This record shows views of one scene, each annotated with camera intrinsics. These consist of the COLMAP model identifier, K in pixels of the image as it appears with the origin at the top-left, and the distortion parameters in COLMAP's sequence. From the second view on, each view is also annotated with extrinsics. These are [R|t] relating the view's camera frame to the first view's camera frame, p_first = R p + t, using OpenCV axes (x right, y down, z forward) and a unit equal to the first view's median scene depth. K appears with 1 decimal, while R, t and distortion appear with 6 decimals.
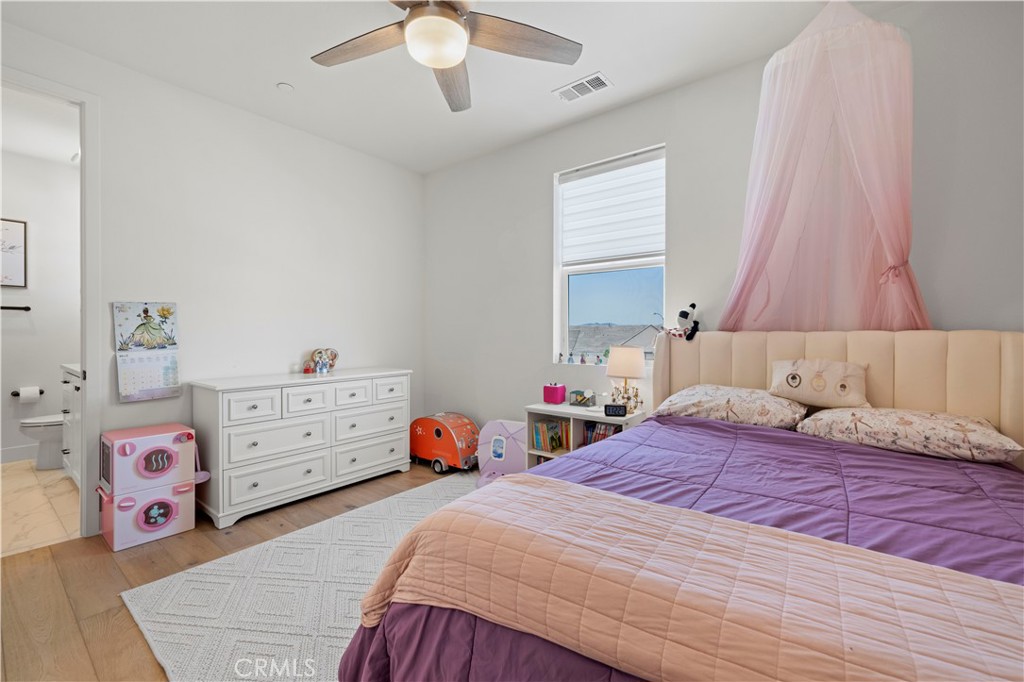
lens RADIAL K [[436.1, 0, 513.3], [0, 436.1, 338.4], [0, 0, 1]] dist [0.001586, 0.000023]
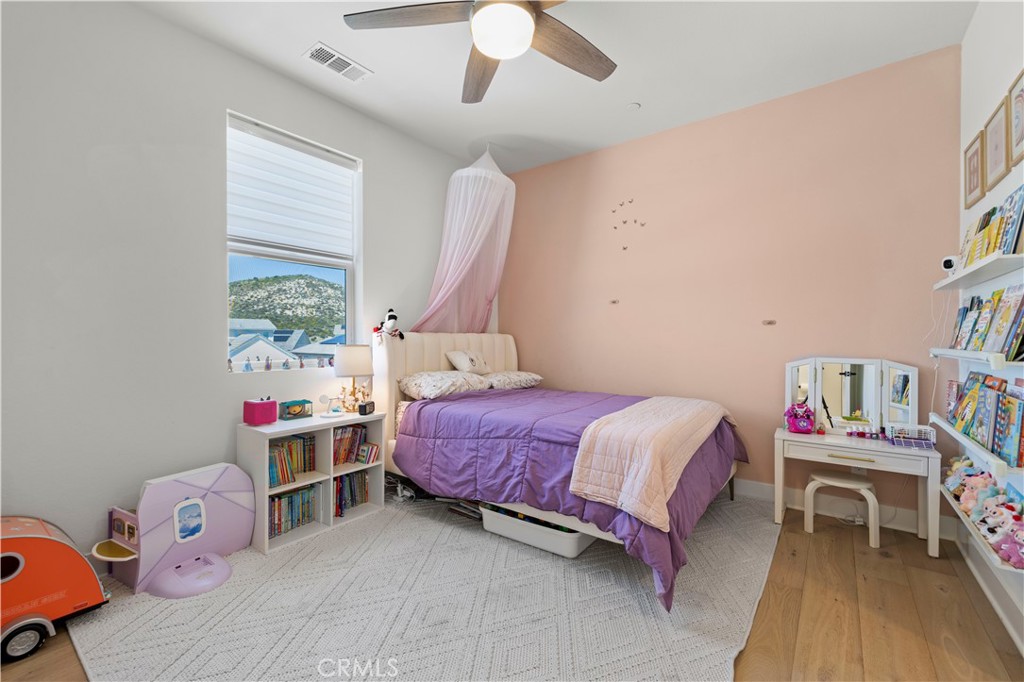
lens RADIAL K [[436.1, 0, 509.3], [0, 436.1, 340.3], [0, 0, 1]] dist [0.001586, 0.000023]
pose [[-0.042765, -0.005715, 0.999069, -0.719423], [0.006784, 0.999959, 0.006011, 0.001882], [-0.999062, 0.007034, -0.042725, 0.636089]]
